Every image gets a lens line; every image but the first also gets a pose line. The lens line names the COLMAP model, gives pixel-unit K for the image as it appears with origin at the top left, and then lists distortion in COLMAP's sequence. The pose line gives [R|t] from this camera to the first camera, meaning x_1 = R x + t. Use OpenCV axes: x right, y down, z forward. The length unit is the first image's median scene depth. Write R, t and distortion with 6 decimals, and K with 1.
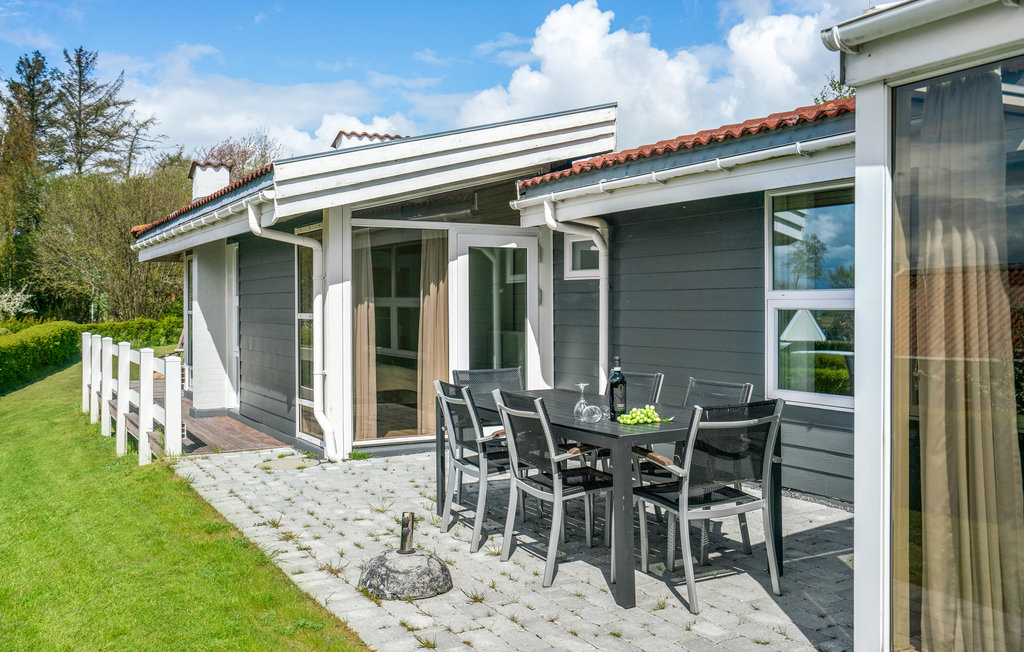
lens RADIAL K [[932.3, 0, 512.0], [0, 932.3, 326.0], [0, 0, 1]] dist [-0.004161, -0.001078]
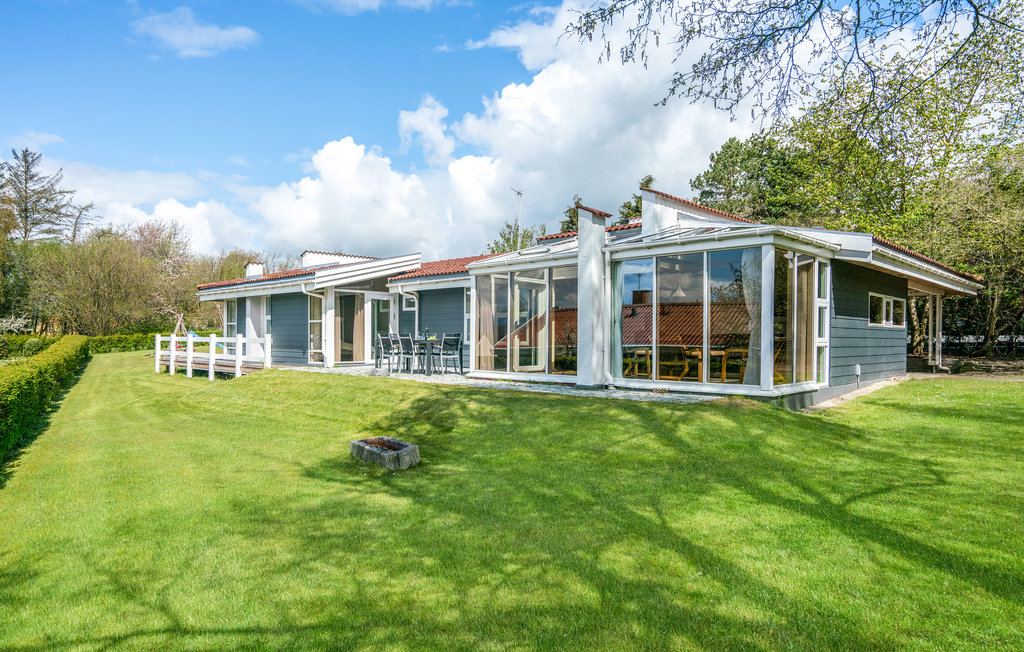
lens RADIAL K [[634.8, 0, 512.0], [0, 634.8, 326.0], [0, 0, 1]] dist [-0.002446, -0.000539]
pose [[0.958773, 0.014898, 0.283784, -0.187751], [-0.002890, 0.999084, -0.042686, 0.086588], [-0.284160, 0.040106, 0.957938, -1.063307]]
